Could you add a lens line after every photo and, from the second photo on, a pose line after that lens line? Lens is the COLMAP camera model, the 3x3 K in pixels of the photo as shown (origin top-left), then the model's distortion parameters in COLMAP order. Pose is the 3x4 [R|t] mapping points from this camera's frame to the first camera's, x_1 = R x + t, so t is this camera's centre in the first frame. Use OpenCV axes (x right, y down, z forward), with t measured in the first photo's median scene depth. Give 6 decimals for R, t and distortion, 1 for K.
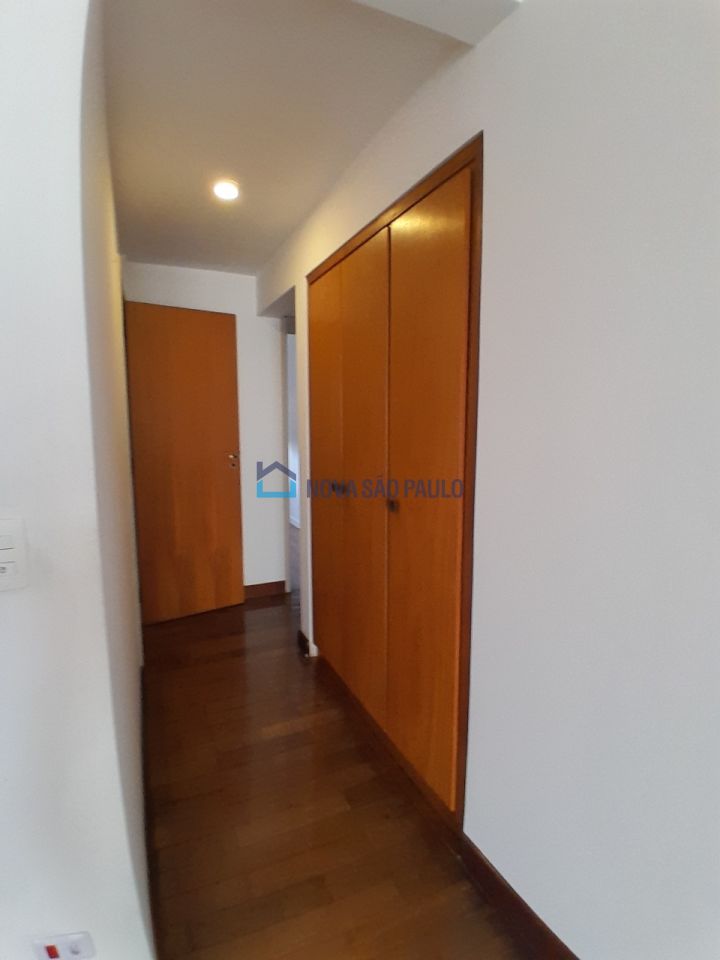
lens RADIAL K [[479.2, 0, 360.0], [0, 479.2, 480.0], [0, 0, 1]] dist [-0.000929, -0.043142]
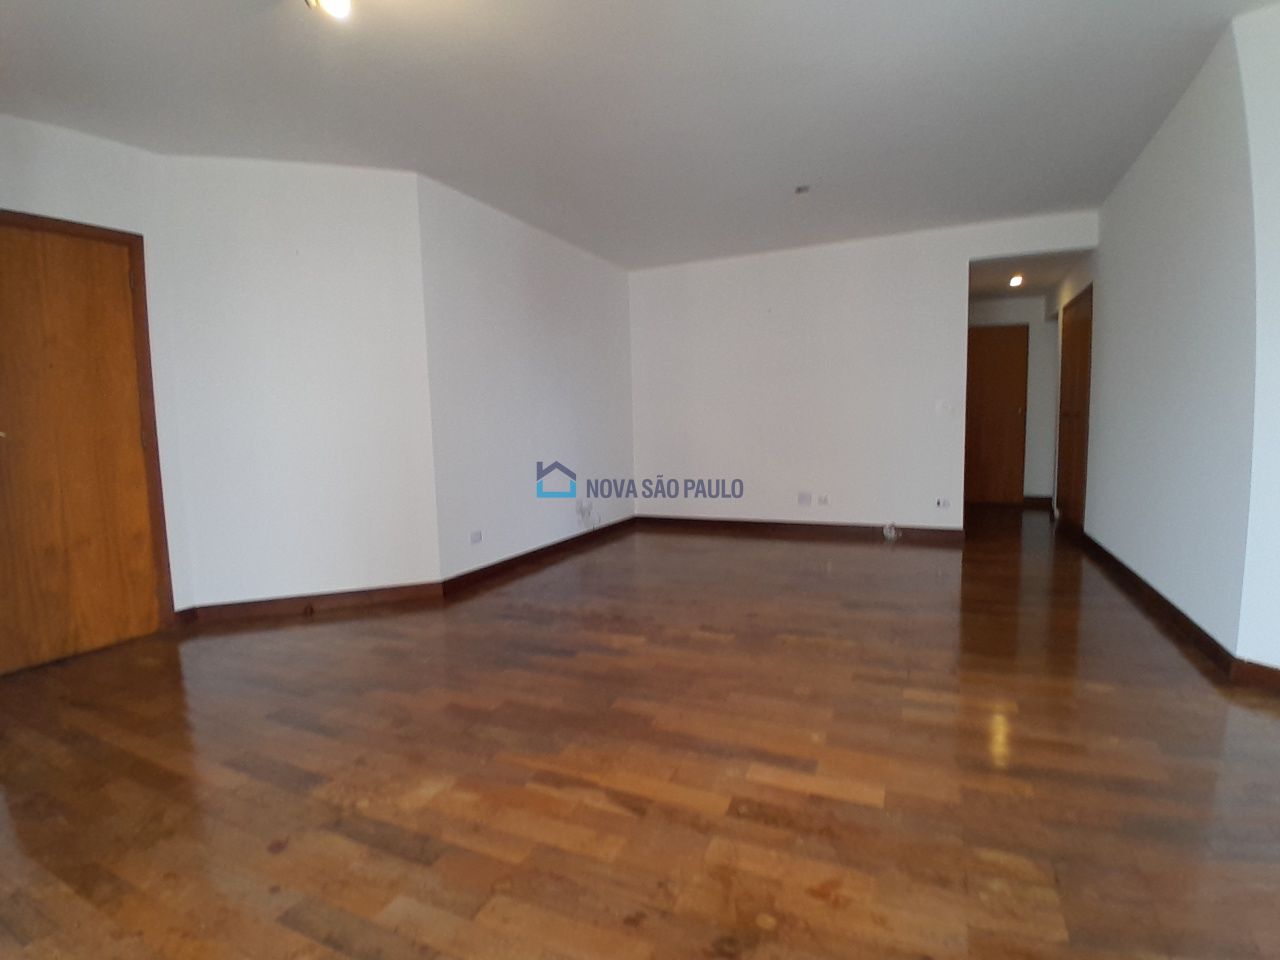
lens RADIAL K [[638.9, 0, 637.1], [0, 638.9, 487.3], [0, 0, 1]] dist [-0.000929, -0.043142]
pose [[0.647287, 0.057551, -0.760071, 0.679801], [-0.077940, 0.996916, 0.009110, 0.362698], [0.758251, 0.053343, 0.649776, -1.725856]]
